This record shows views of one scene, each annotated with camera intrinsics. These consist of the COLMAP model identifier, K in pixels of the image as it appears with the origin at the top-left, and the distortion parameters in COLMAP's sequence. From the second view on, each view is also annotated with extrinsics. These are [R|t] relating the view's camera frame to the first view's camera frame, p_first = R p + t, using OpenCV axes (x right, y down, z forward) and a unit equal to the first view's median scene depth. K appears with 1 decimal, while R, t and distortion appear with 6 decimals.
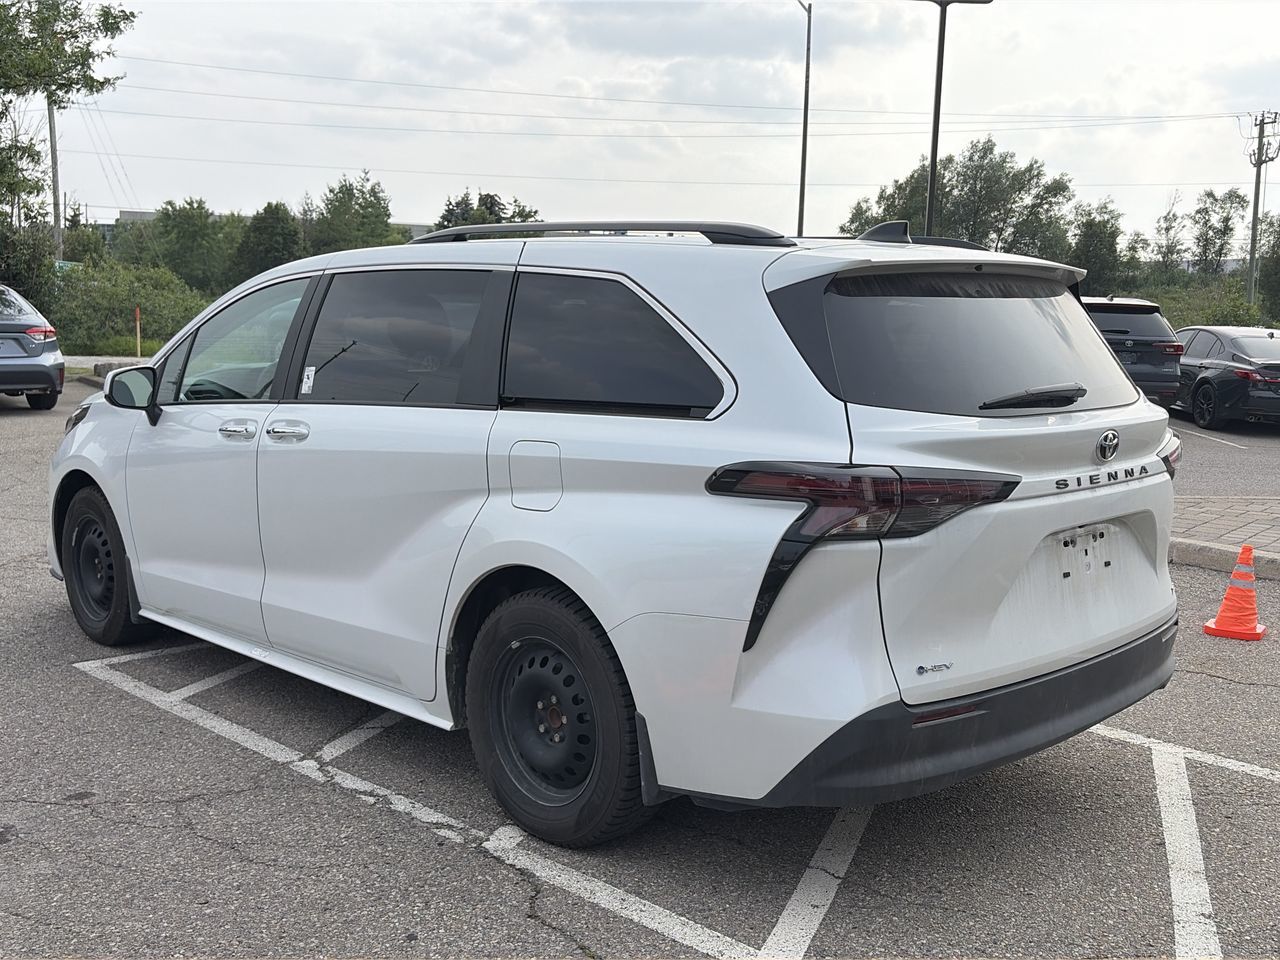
lens RADIAL K [[1332.2, 0, 634.9], [0, 1332.2, 477.3], [0, 0, 1]] dist [0.036945, 0.000000]
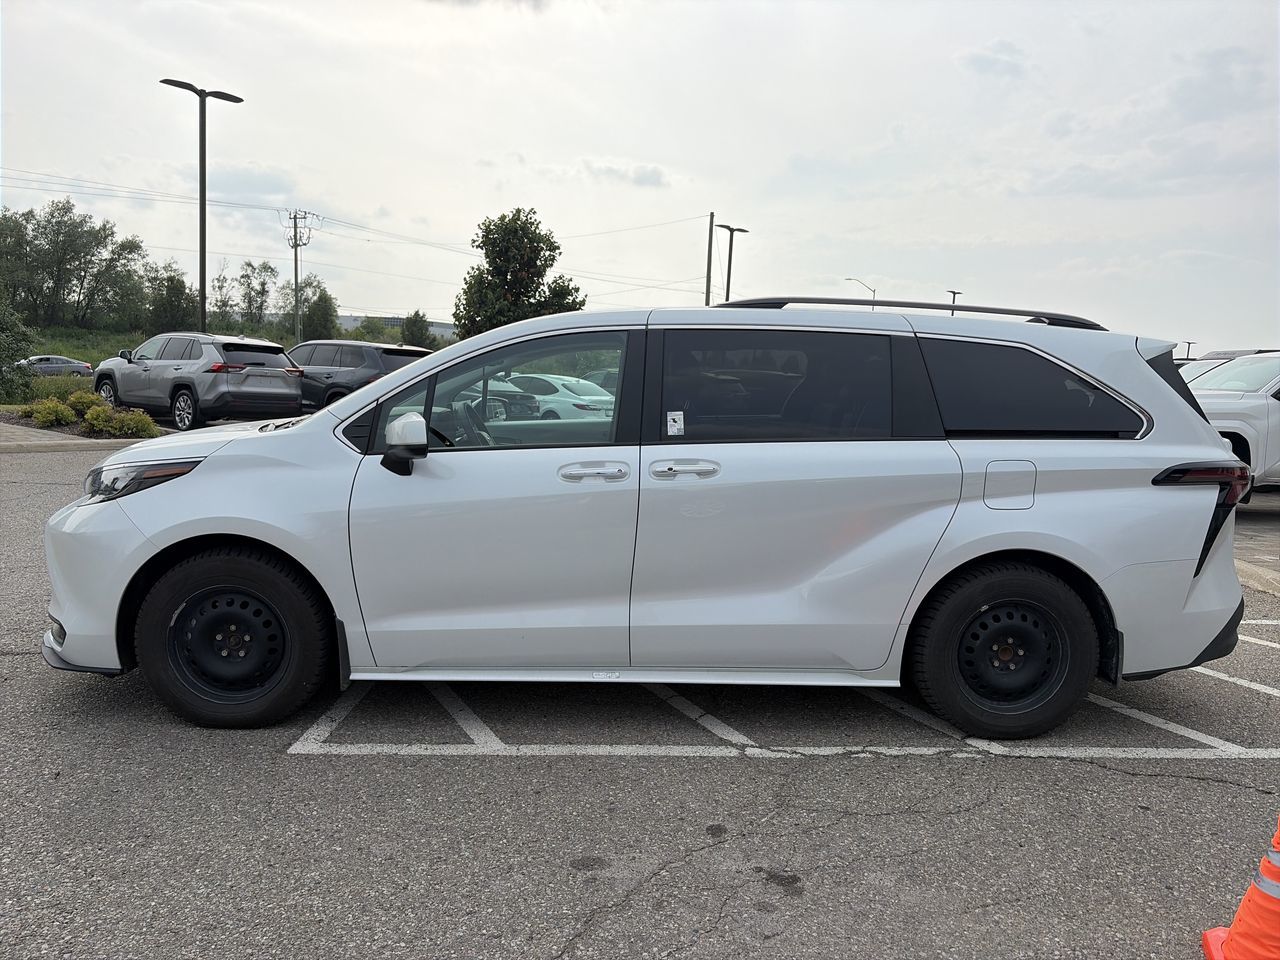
lens RADIAL K [[935.2, 0, 648.8], [0, 935.2, 490.6], [0, 0, 1]] dist [0.027083, -0.008664]
pose [[0.671771, -0.072956, 0.737157, -1.020007], [0.069473, 0.996957, 0.035357, -0.054416], [-0.737494, 0.027461, 0.674796, 0.581427]]
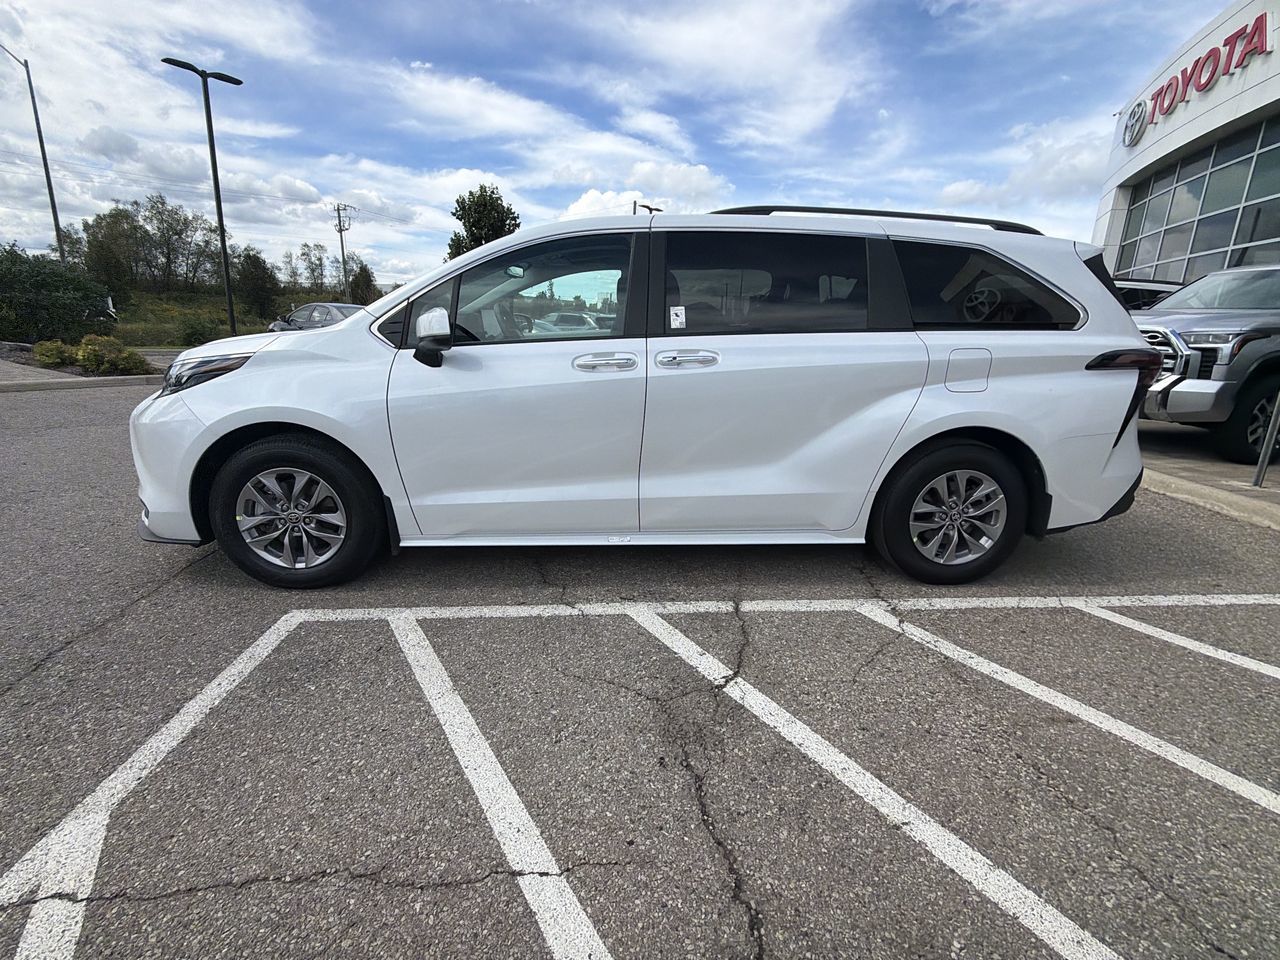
lens RADIAL K [[610.7, 0, 638.5], [0, 610.7, 473.2], [0, 0, 1]] dist [0.000356, -0.000097]
pose [[0.651719, -0.176337, 0.737678, -0.868554], [0.080269, 0.983172, 0.164105, -0.030973], [-0.754201, -0.047737, 0.654906, 0.771428]]
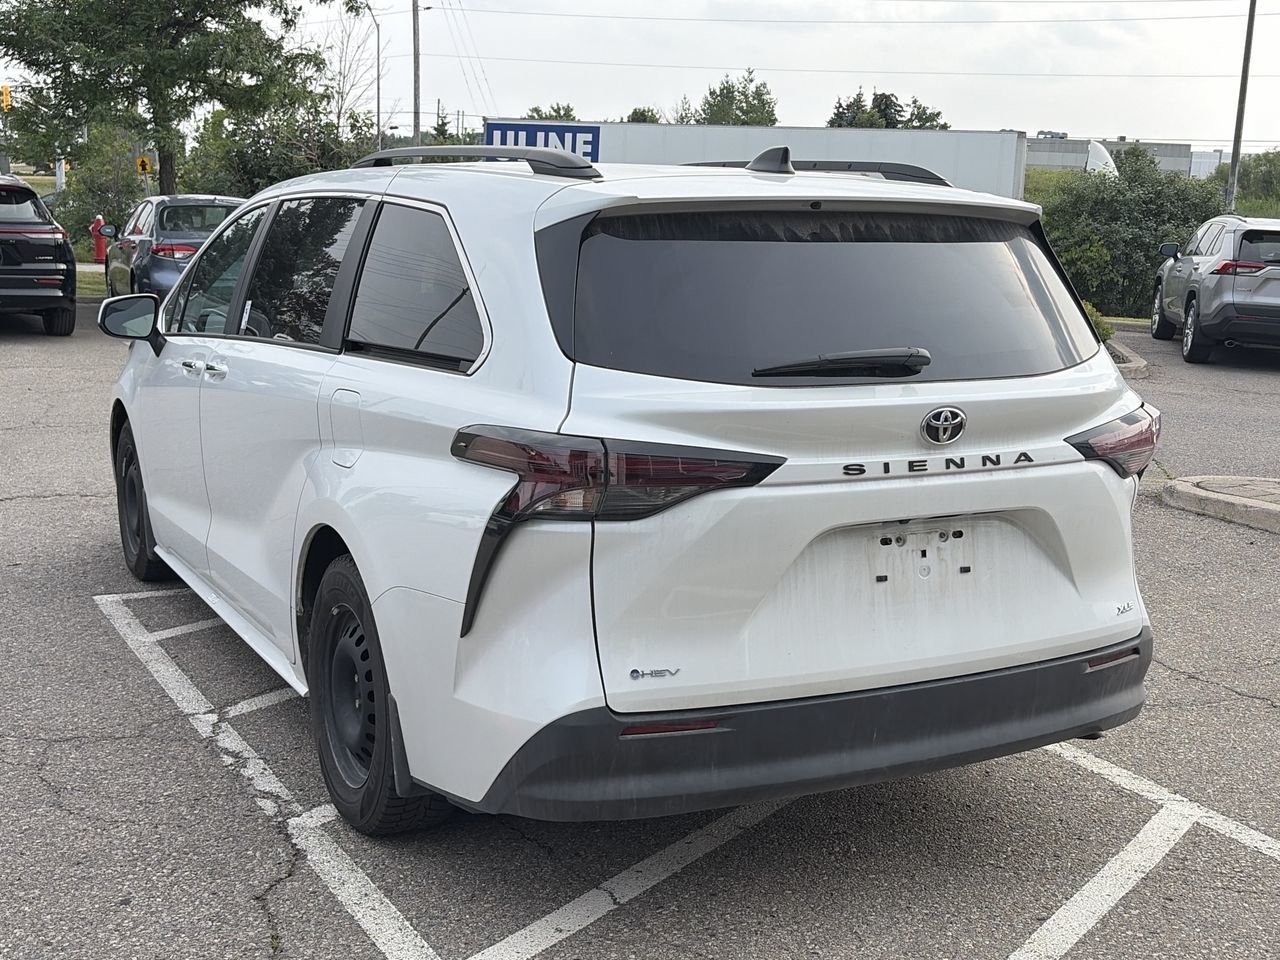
lens RADIAL K [[1530.1, 0, 630.6], [0, 1530.1, 482.2], [0, 0, 1]] dist [0.079133, 0.000000]
pose [[0.958322, 0.058419, -0.279655, 0.390393], [-0.047679, 0.997846, 0.045061, -0.020040], [0.281684, -0.029849, 0.959043, 0.039910]]
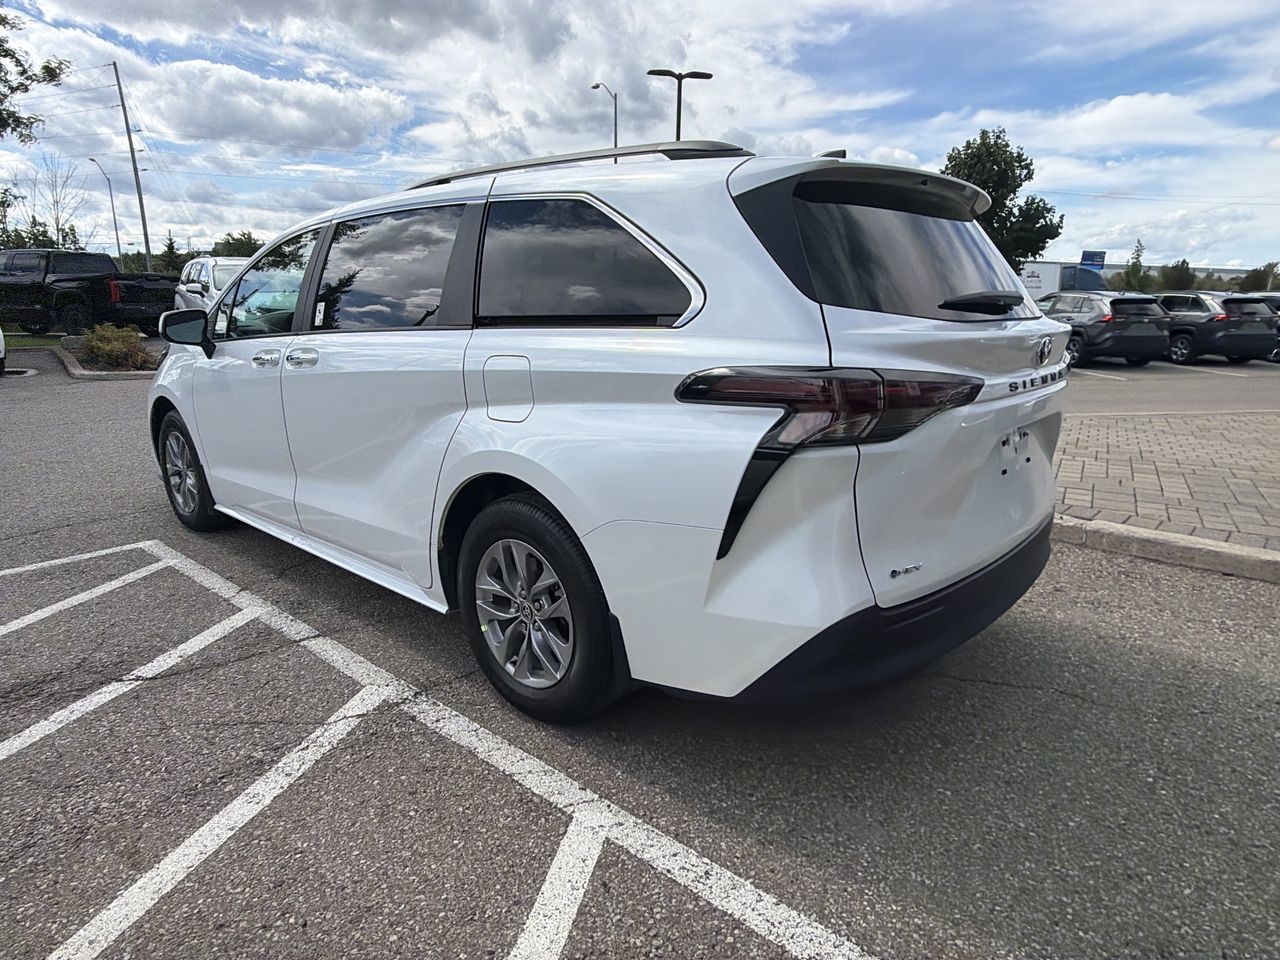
lens RADIAL K [[754.5, 0, 643.4], [0, 754.5, 478.4], [0, 0, 1]] dist [0.002973, 0.000712]
pose [[0.997722, -0.023711, 0.063160, -0.006565], [0.017117, 0.994537, 0.102968, 0.009138], [-0.065256, -0.101653, 0.992677, 0.368779]]
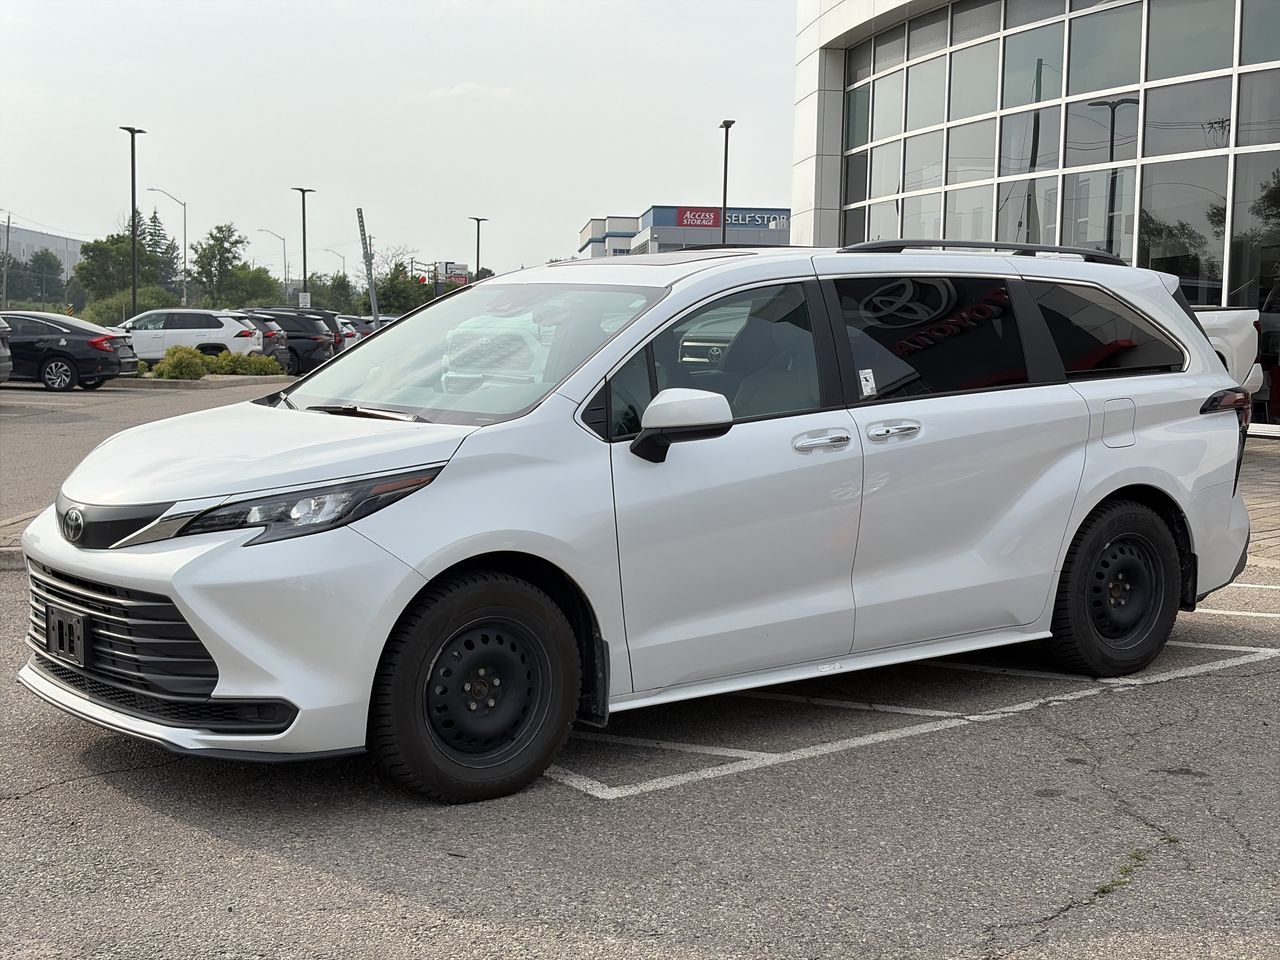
lens RADIAL K [[1875.5, 0, 628.4], [0, 1875.5, 478.8], [0, 0, 1]] dist [0.091455, 0.000000]
pose [[0.124740, -0.104977, 0.986620, -2.074981], [0.130471, 0.987488, 0.088574, -0.183935], [-0.983574, 0.117676, 0.136876, 1.192929]]
